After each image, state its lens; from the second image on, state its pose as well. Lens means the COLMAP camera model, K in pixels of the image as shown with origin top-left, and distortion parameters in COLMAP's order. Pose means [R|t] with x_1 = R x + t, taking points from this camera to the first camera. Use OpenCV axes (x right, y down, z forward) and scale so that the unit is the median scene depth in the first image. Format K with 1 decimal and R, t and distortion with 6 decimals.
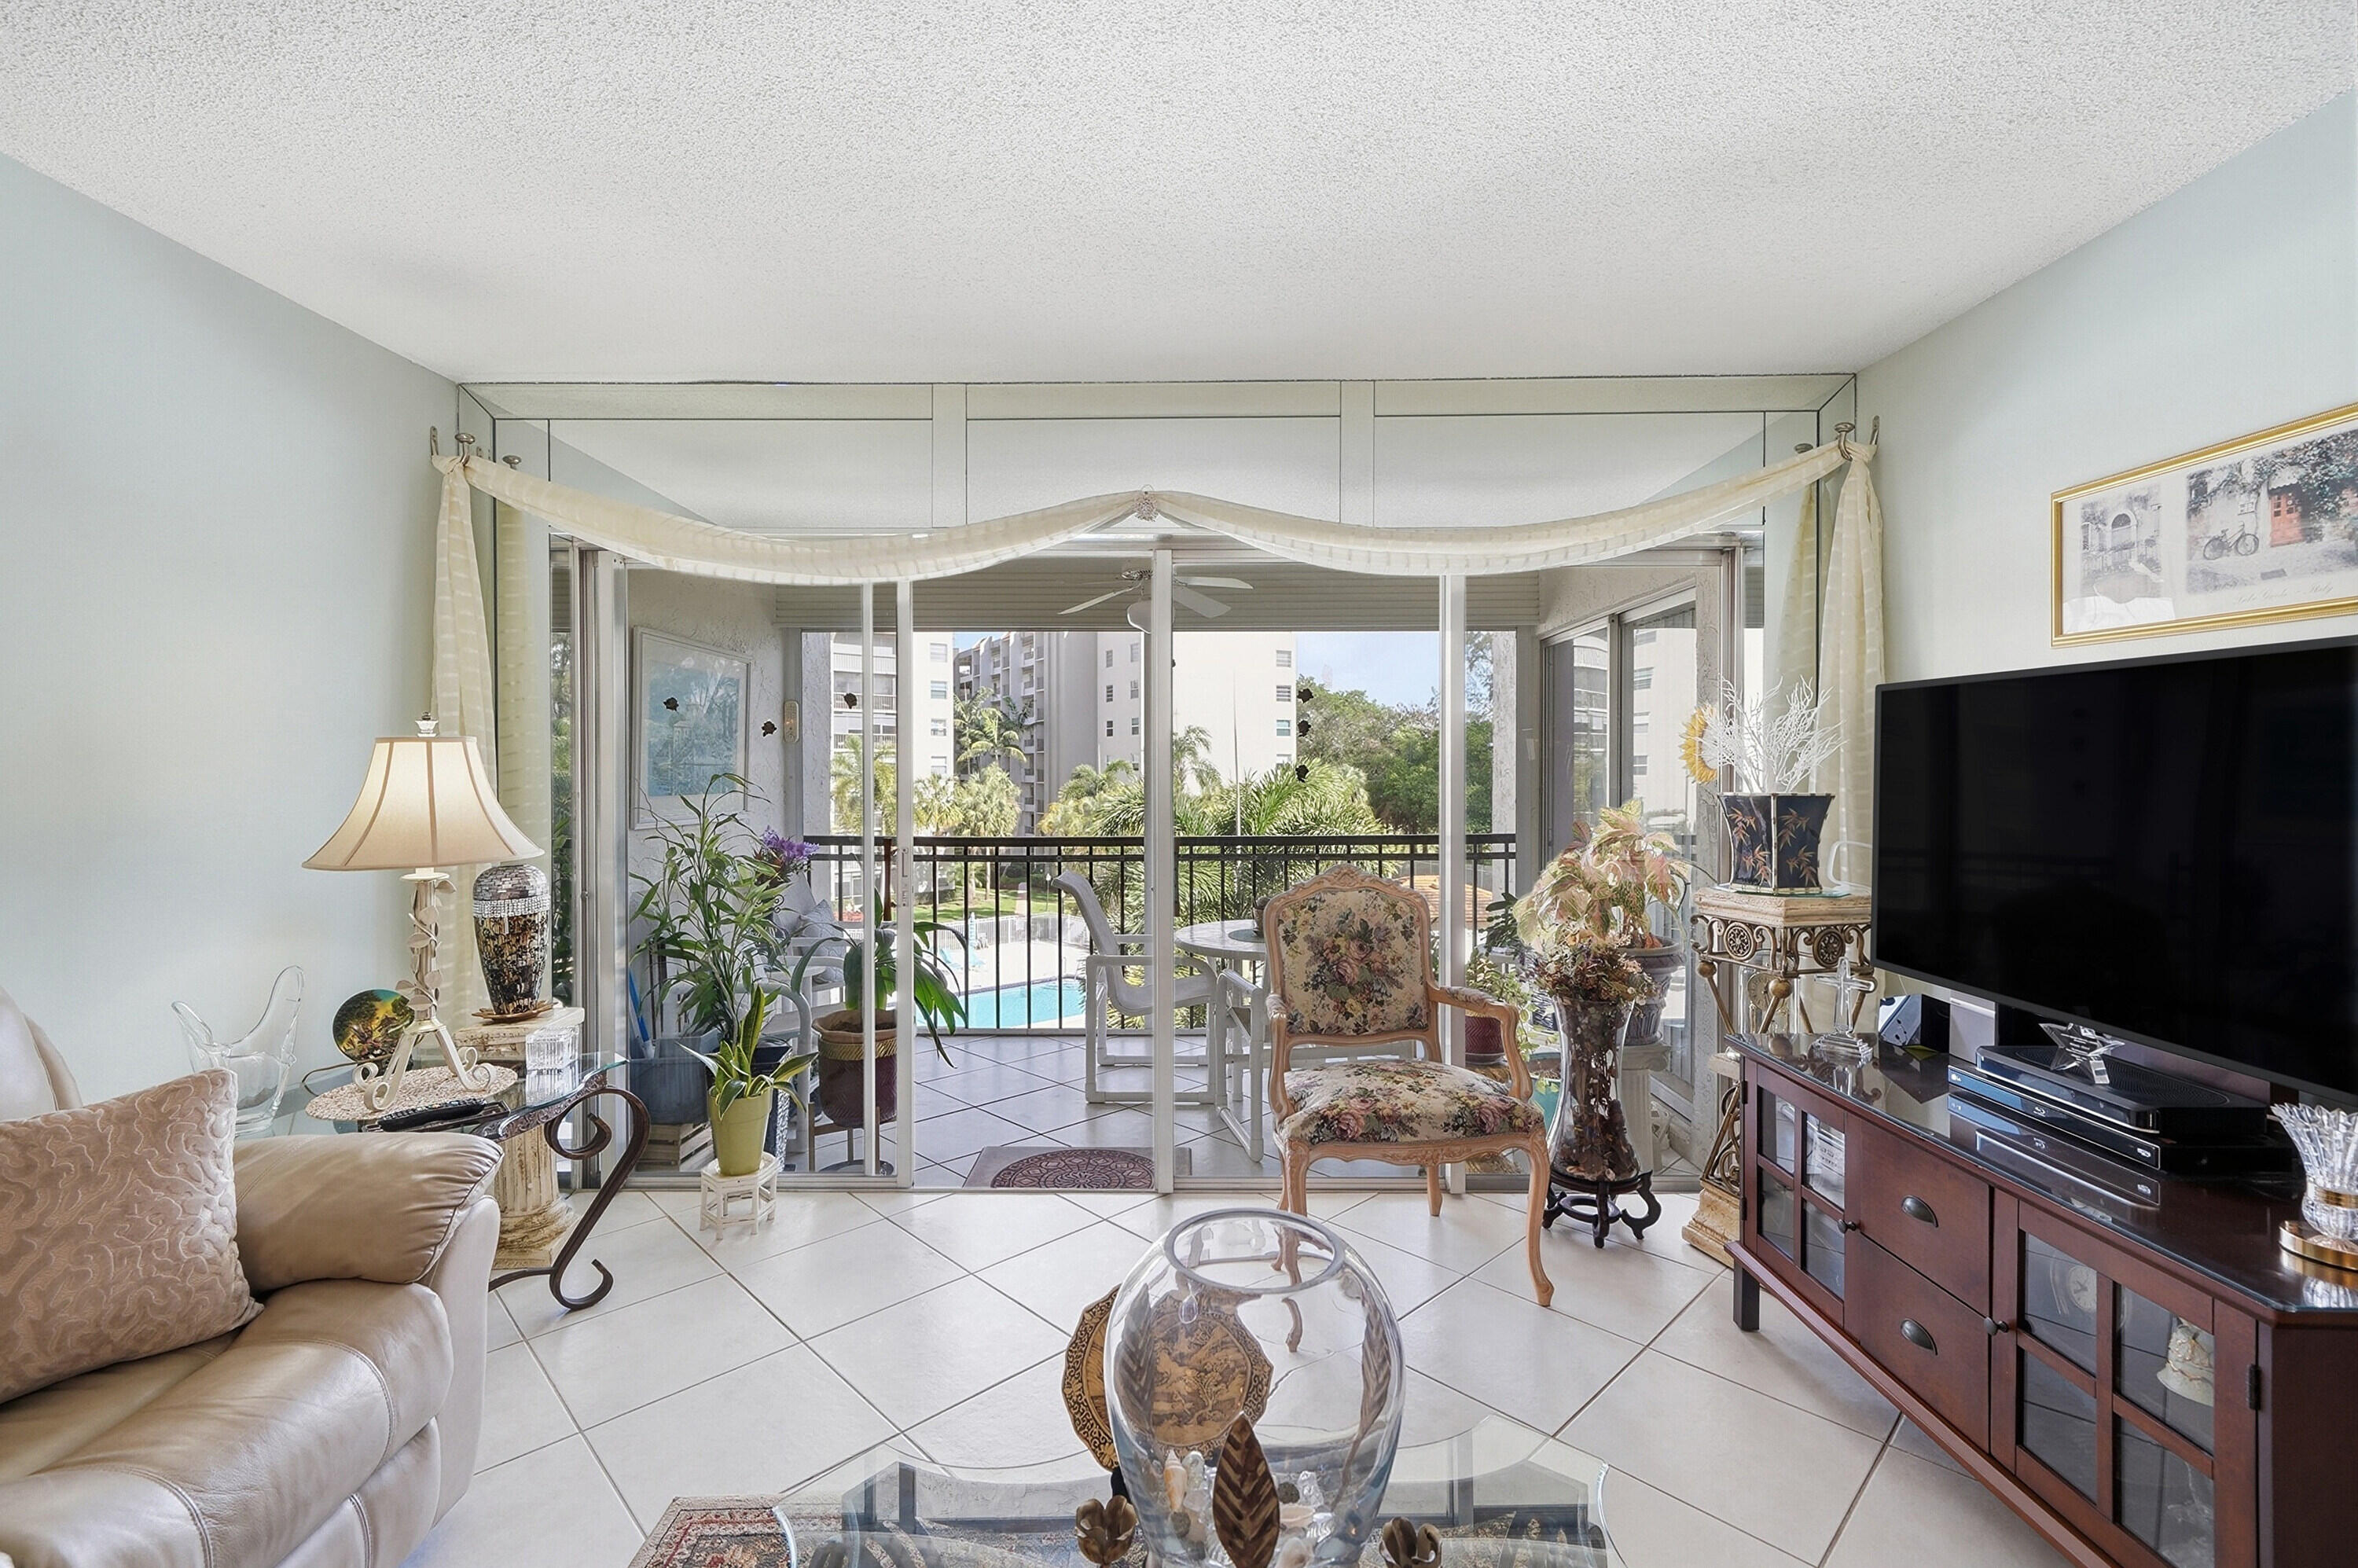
lens RADIAL K [[1038.6, 0, 1176.6], [0, 1038.6, 775.0], [0, 0, 1]] dist [0.007388, 0.000270]
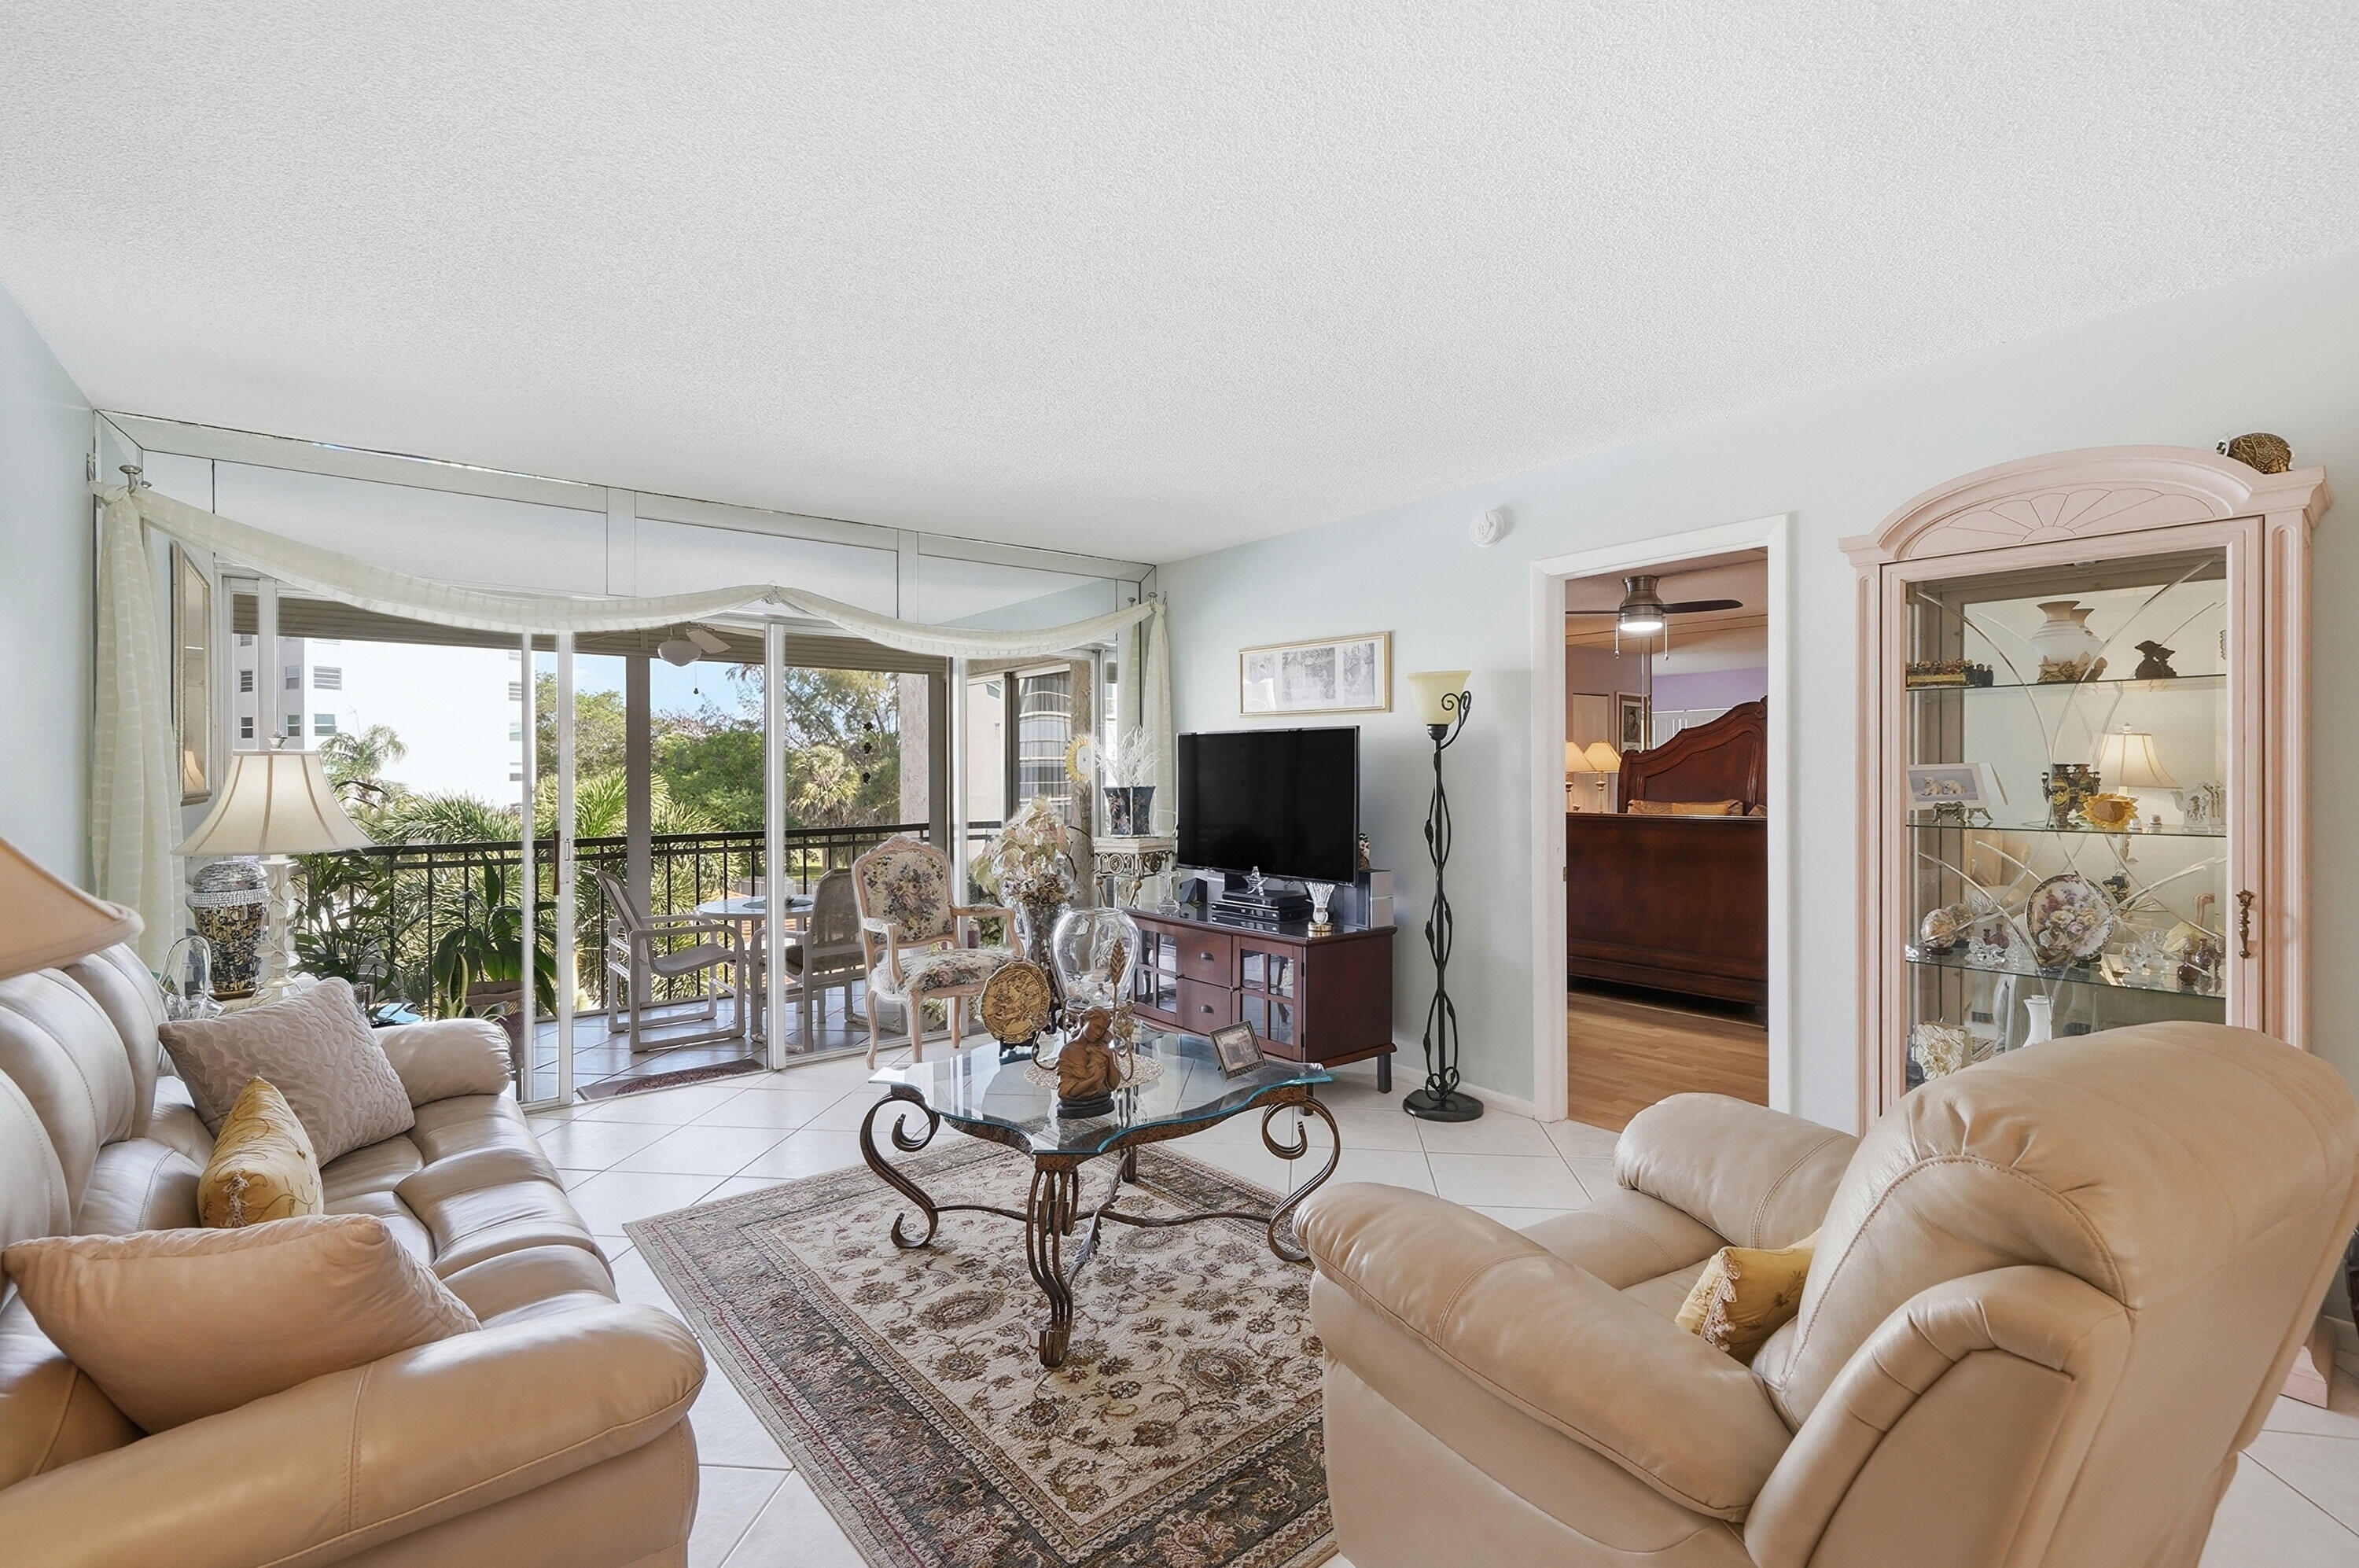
lens RADIAL K [[1050.5, 0, 1180.0], [0, 1050.5, 774.4], [0, 0, 1]] dist [0.004075, 0.000718]
pose [[0.777414, -0.003494, 0.628980, -0.537956], [0.009567, 0.999935, -0.006269, 0.007856], [-0.628917, 0.010891, 0.777396, -0.531959]]
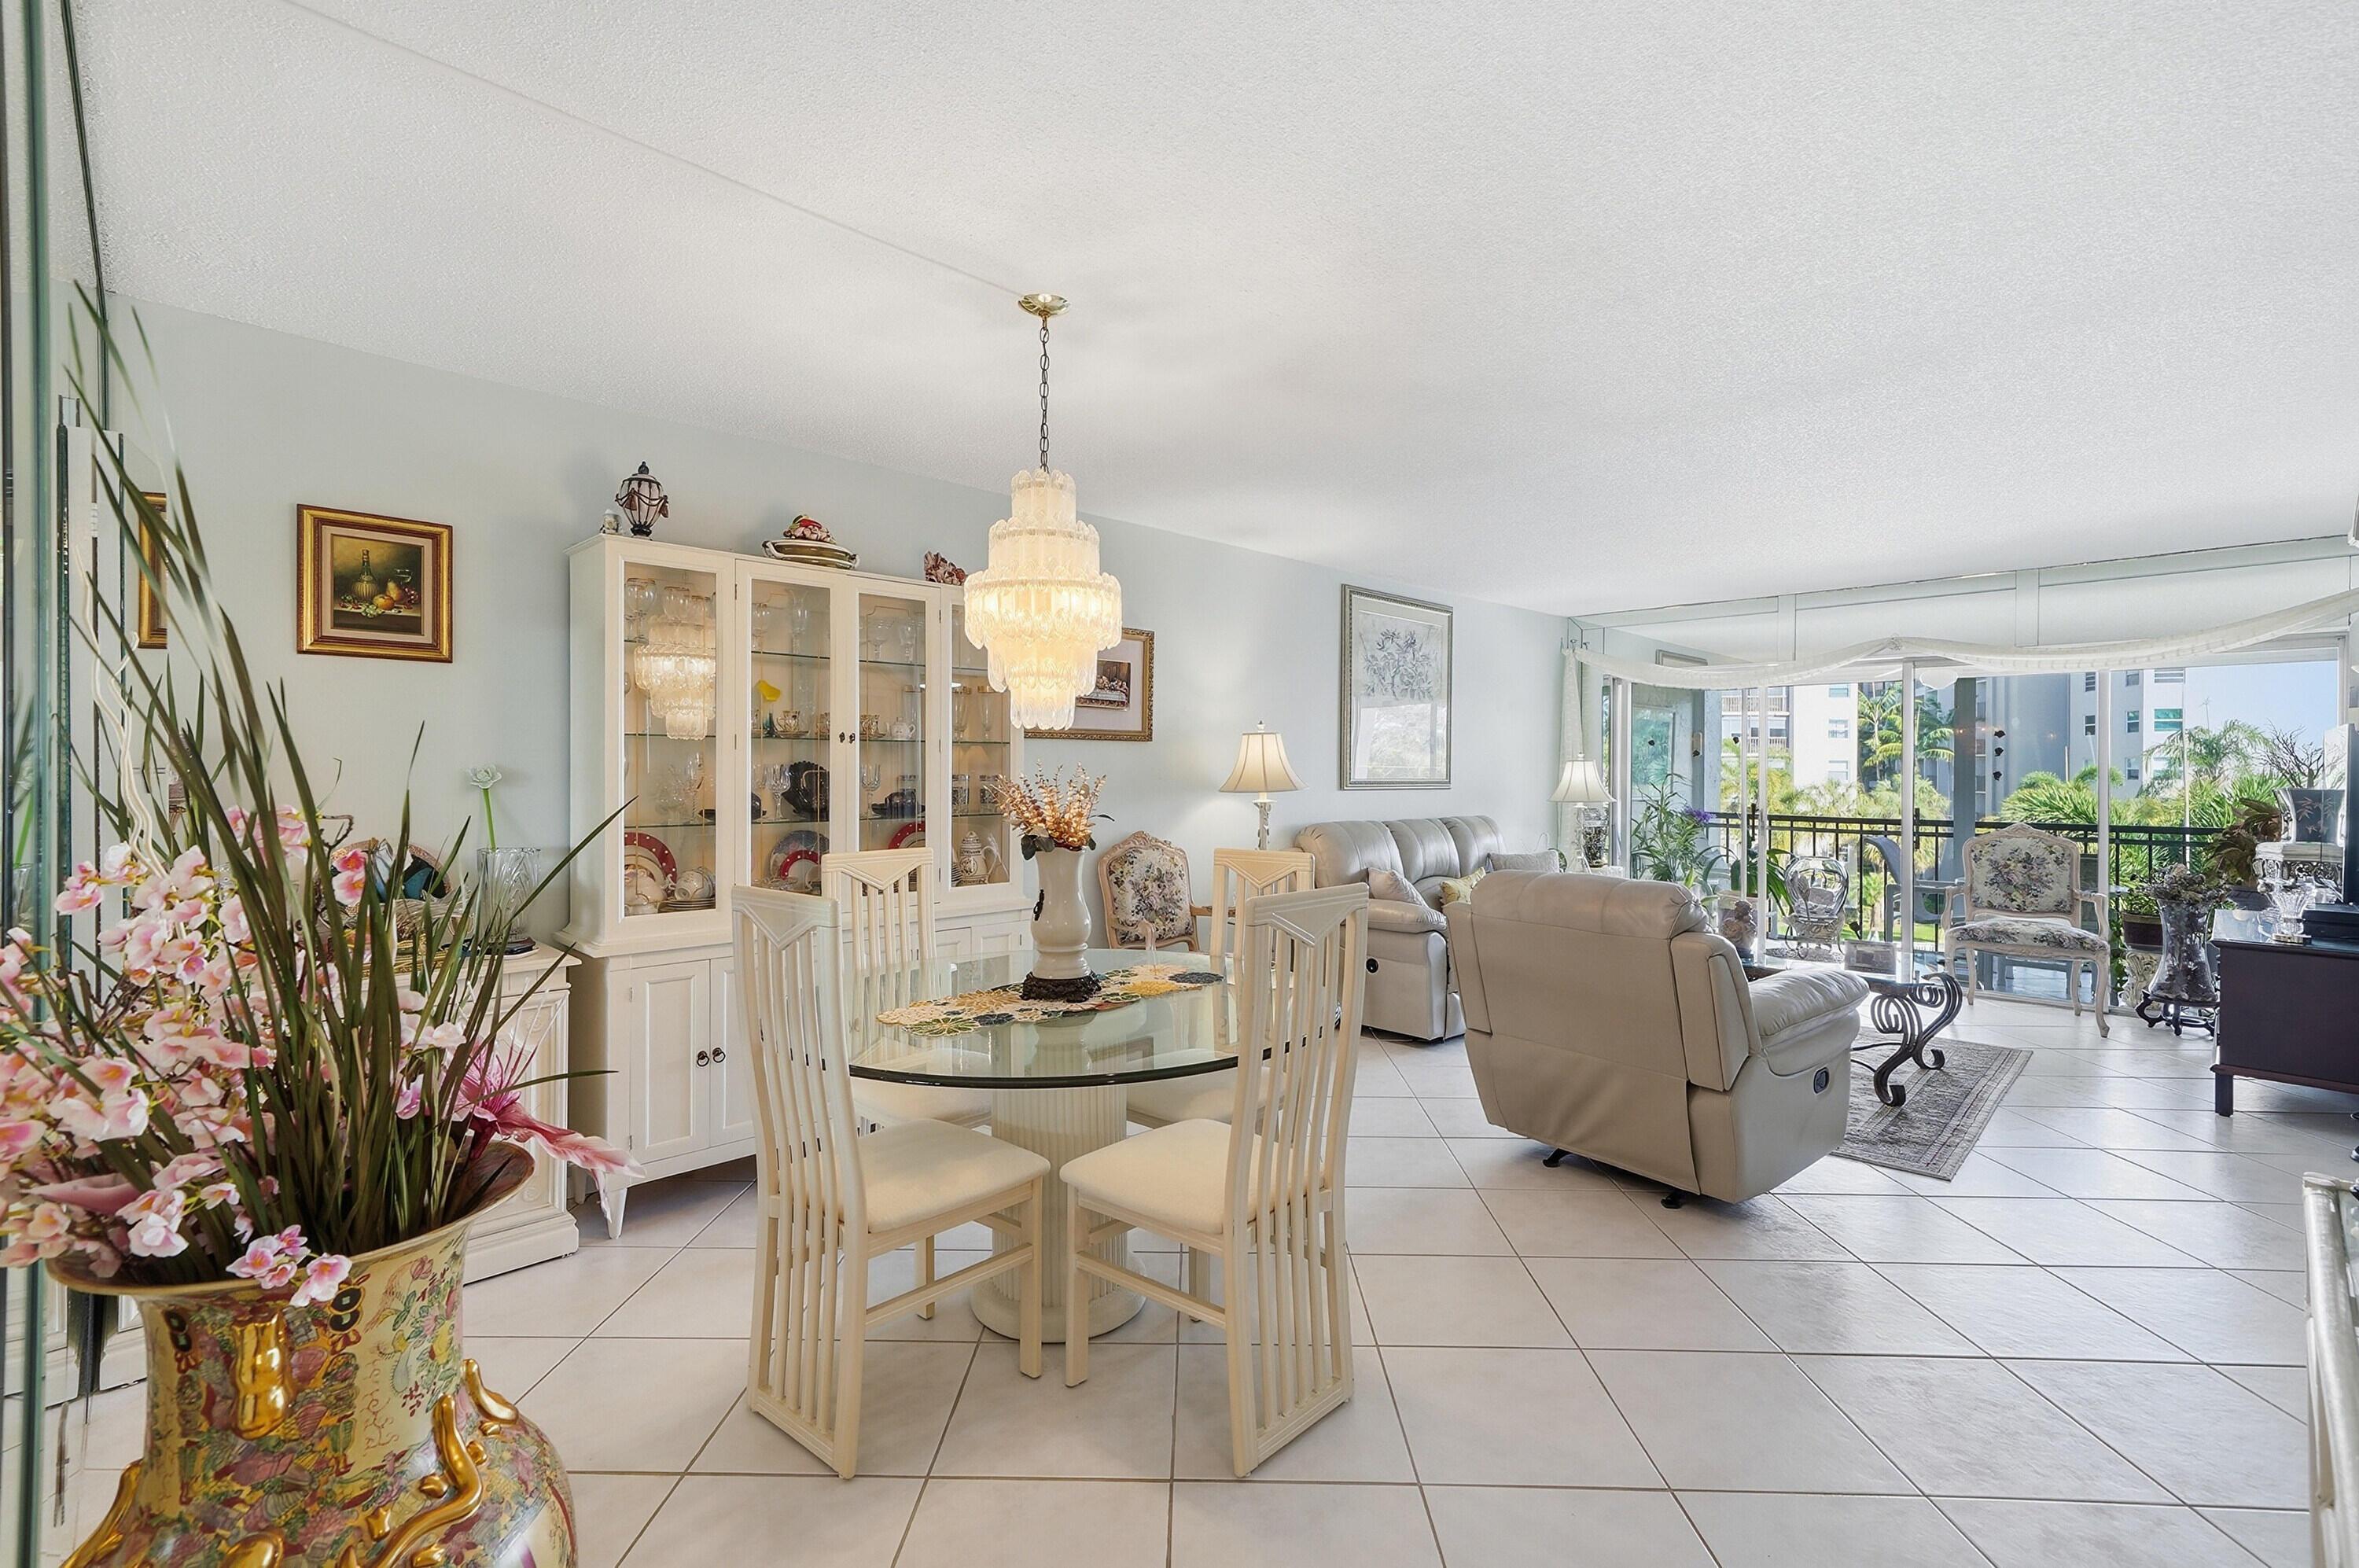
lens RADIAL K [[1039.1, 0, 1177.1], [0, 1039.1, 775.0], [0, 0, 1]] dist [0.007388, 0.000270]
pose [[0.700758, 0.009579, -0.713334, 0.468140], [-0.012223, 0.999924, 0.001420, 0.013458], [0.713294, 0.007724, 0.700822, -1.509900]]
